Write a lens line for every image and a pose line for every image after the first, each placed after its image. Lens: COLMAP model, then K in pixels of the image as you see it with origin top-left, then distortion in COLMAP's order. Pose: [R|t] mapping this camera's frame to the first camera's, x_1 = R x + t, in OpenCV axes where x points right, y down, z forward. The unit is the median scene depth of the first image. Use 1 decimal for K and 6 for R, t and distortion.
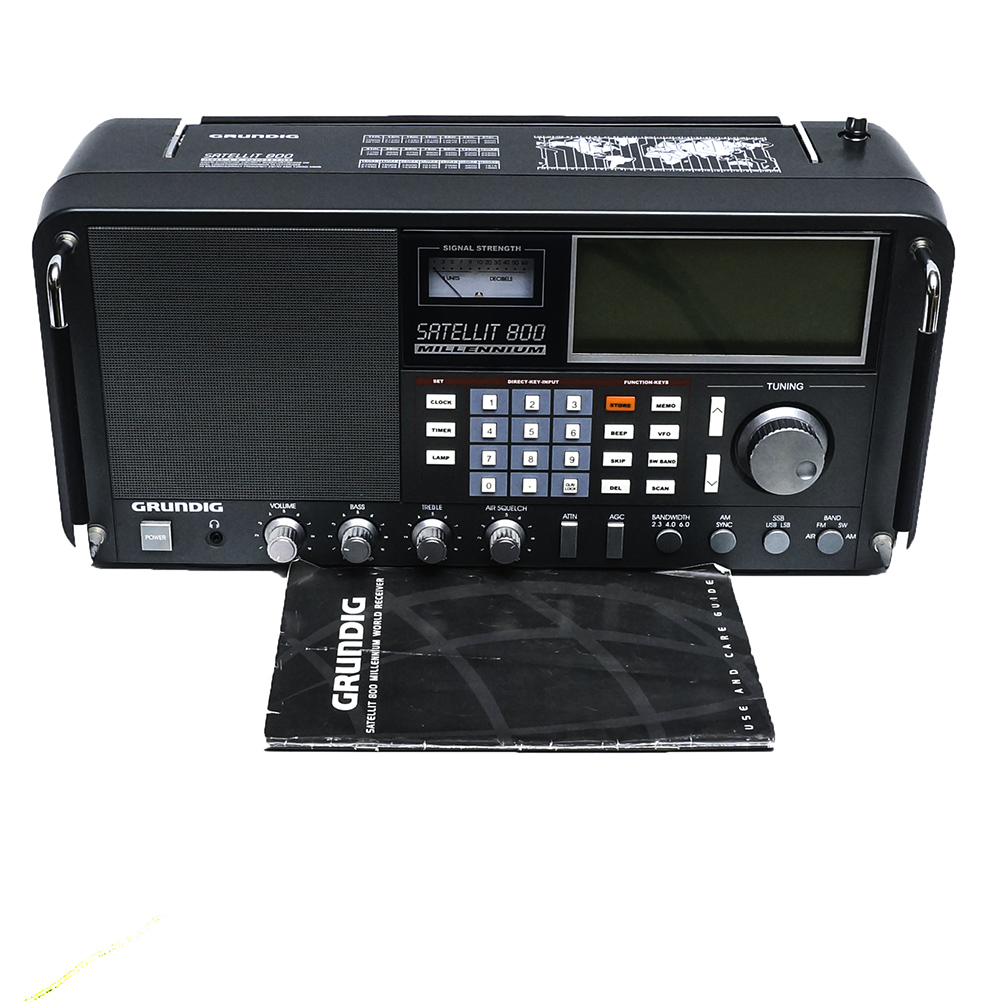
lens RADIAL K [[1843.7, 0, 450.4], [0, 1843.7, 496.2], [0, 0, 1]] dist [-0.003273, 0.000000]
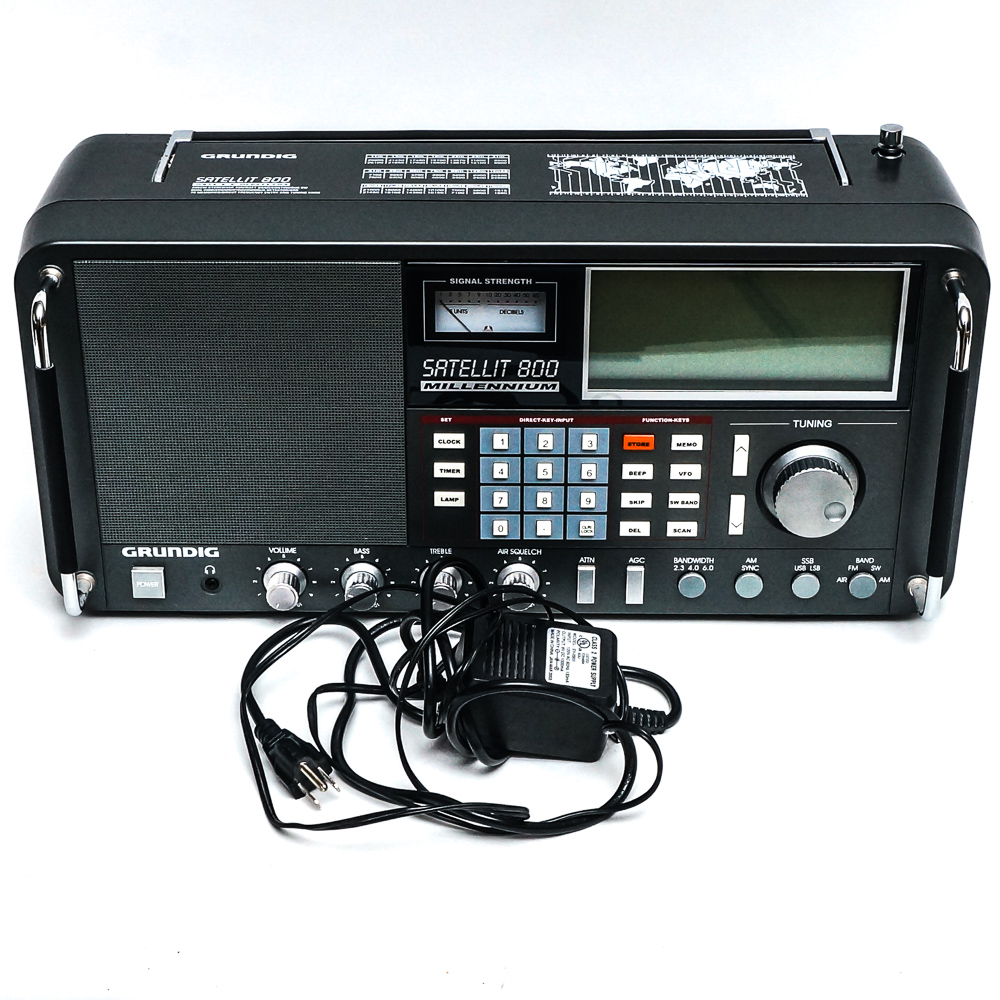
lens RADIAL K [[2137.4, 0, 495.0], [0, 2137.4, 529.3], [0, 0, 1]] dist [0.014302, 0.000000]
pose [[0.999965, -0.005085, 0.006647, 0.010821], [0.004947, 0.999773, 0.020710, -0.028430], [-0.006750, -0.020676, 0.999763, -0.095968]]
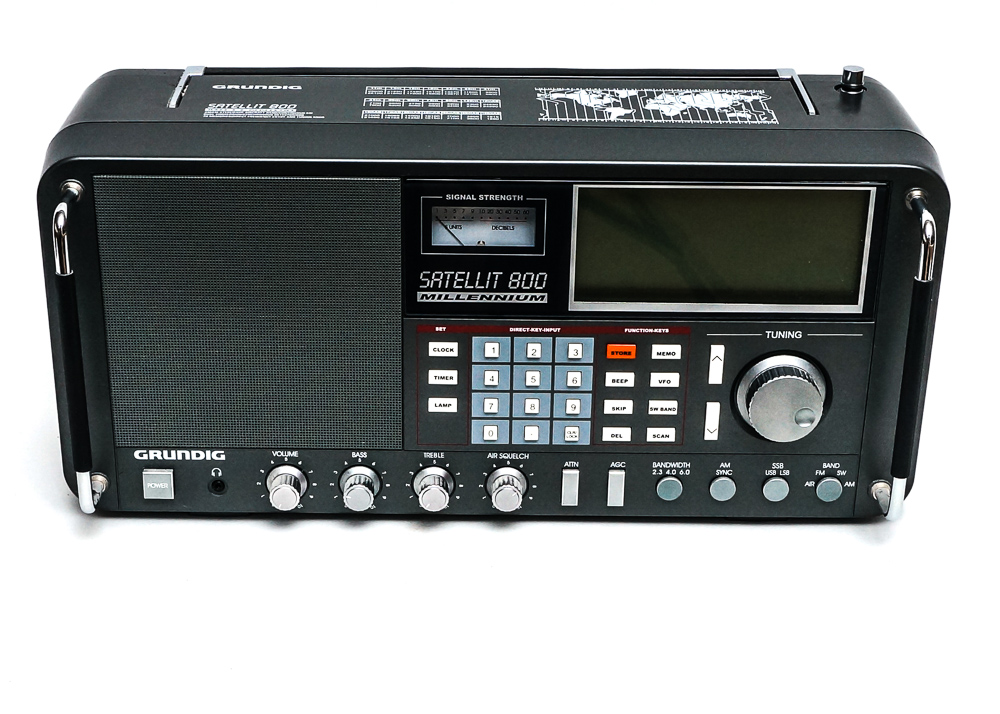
lens RADIAL K [[1899.6, 0, 478.8], [0, 1899.6, 410.8], [0, 0, 1]] dist [0.000309, 0.000000]
pose [[0.999800, 0.000207, 0.019986, -0.006391], [0.000382, 0.999565, -0.029493, 0.012699], [-0.019984, 0.029494, 0.999365, -0.036204]]
